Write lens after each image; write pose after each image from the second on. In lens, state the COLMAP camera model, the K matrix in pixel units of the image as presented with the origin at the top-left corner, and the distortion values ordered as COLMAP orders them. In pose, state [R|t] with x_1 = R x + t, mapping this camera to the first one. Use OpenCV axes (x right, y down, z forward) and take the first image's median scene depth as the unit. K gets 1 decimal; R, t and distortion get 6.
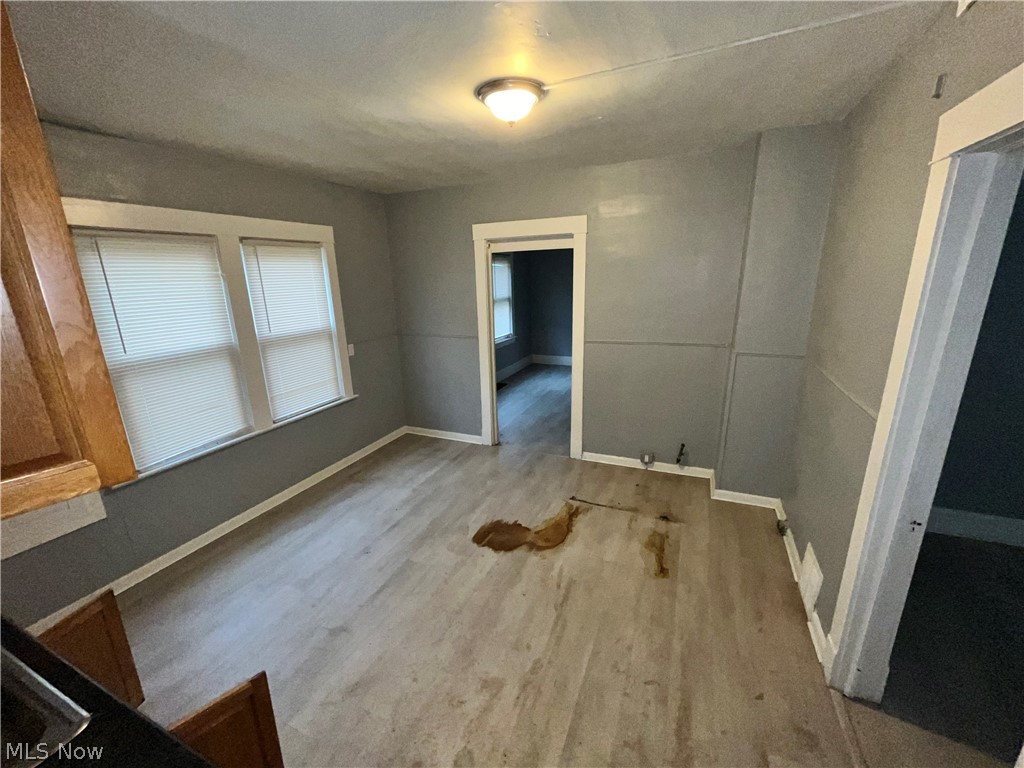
lens RADIAL K [[416.5, 0, 509.8], [0, 416.5, 384.1], [0, 0, 1]] dist [0.002889, 0.000406]
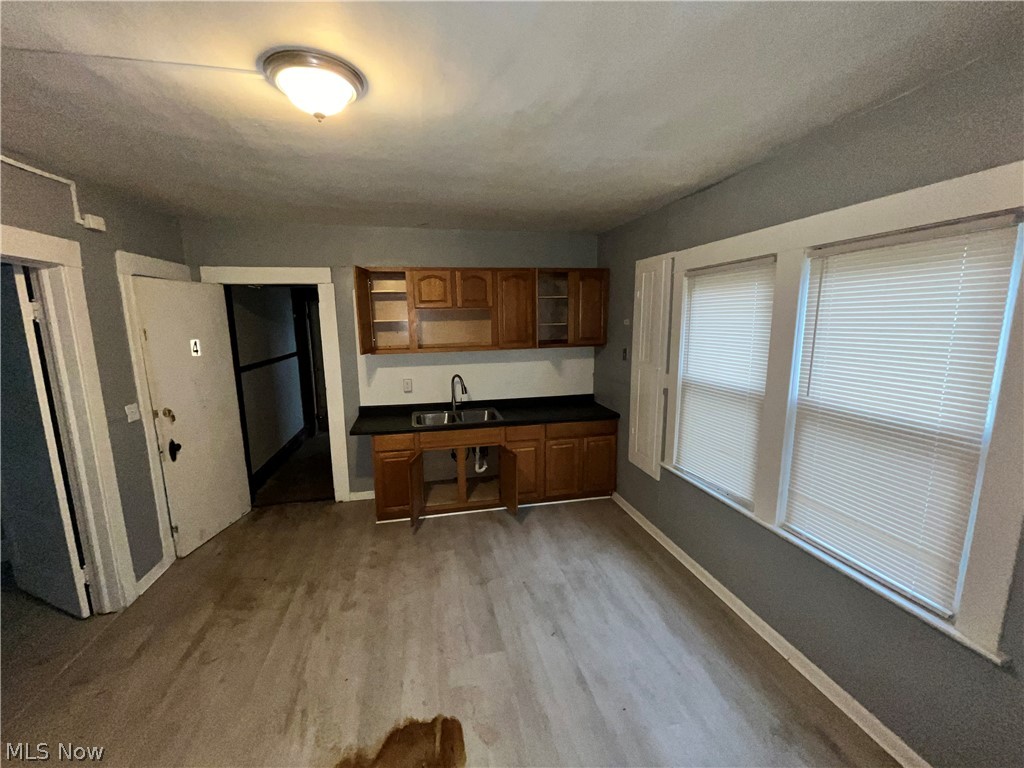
lens RADIAL K [[416.5, 0, 508.4], [0, 416.5, 388.0], [0, 0, 1]] dist [0.002889, 0.000406]
pose [[-0.806097, 0.134683, -0.576254, 0.153976], [-0.116931, 0.918310, 0.378199, -0.361764], [0.580116, 0.372247, -0.724498, 1.354964]]
